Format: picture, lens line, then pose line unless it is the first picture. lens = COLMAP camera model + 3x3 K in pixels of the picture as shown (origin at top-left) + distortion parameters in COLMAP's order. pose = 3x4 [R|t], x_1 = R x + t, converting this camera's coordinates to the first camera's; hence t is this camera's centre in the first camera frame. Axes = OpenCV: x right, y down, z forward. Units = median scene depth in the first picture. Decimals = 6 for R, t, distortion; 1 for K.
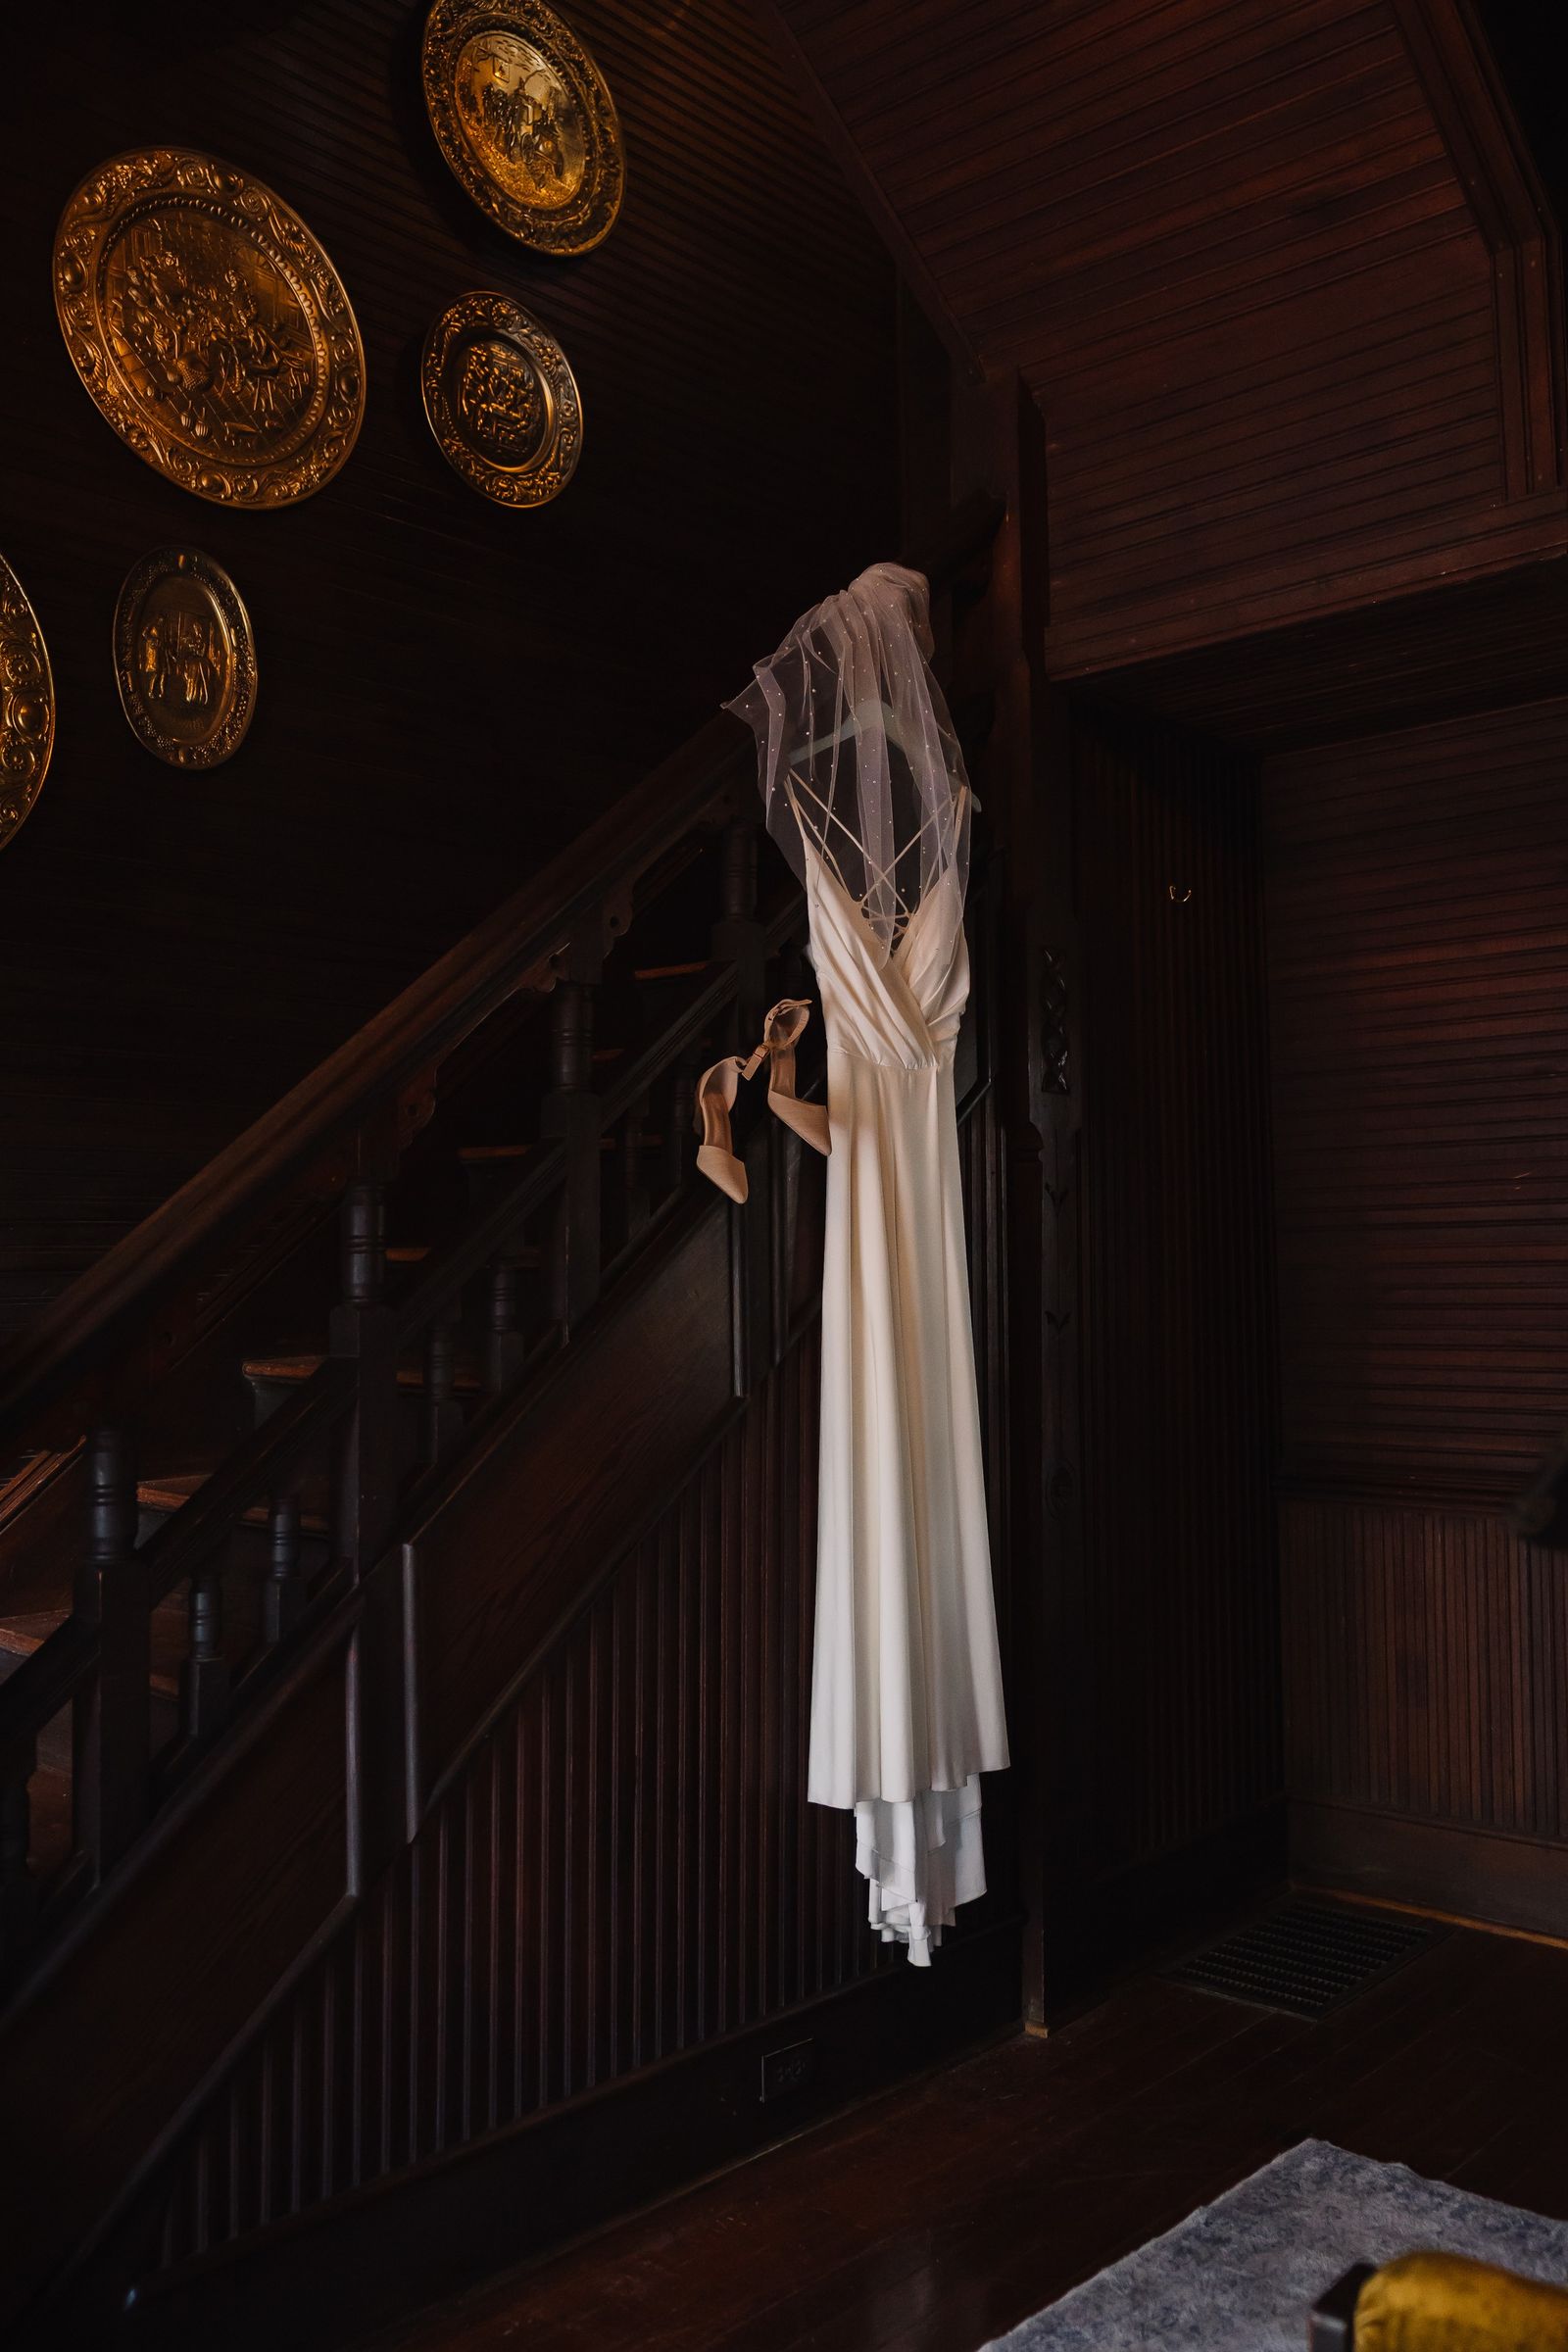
lens RADIAL K [[1845.4, 0, 784.0], [0, 1845.4, 1176.0], [0, 0, 1]] dist [-0.002193, -0.000569]
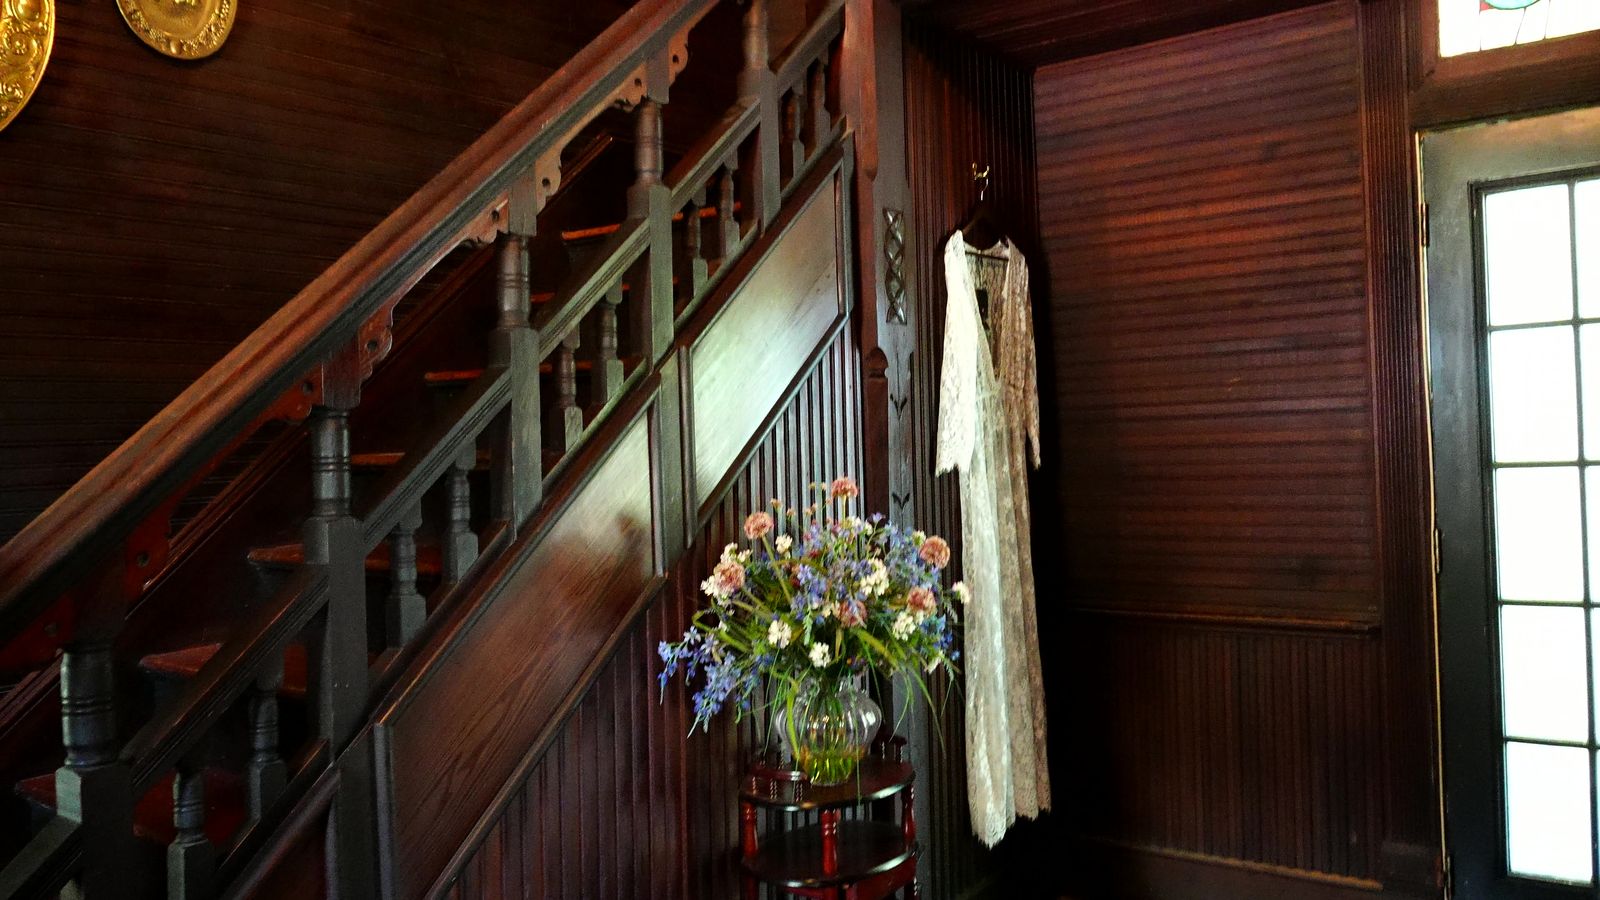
lens RADIAL K [[1296.2, 0, 800.0], [0, 1296.2, 450.0], [0, 0, 1]] dist [0.037405, -0.002864]
pose [[0.995011, -0.021127, 0.097502, -0.010965], [0.016013, 0.998469, 0.052947, -0.006281], [-0.098471, -0.051121, 0.993826, 0.109307]]
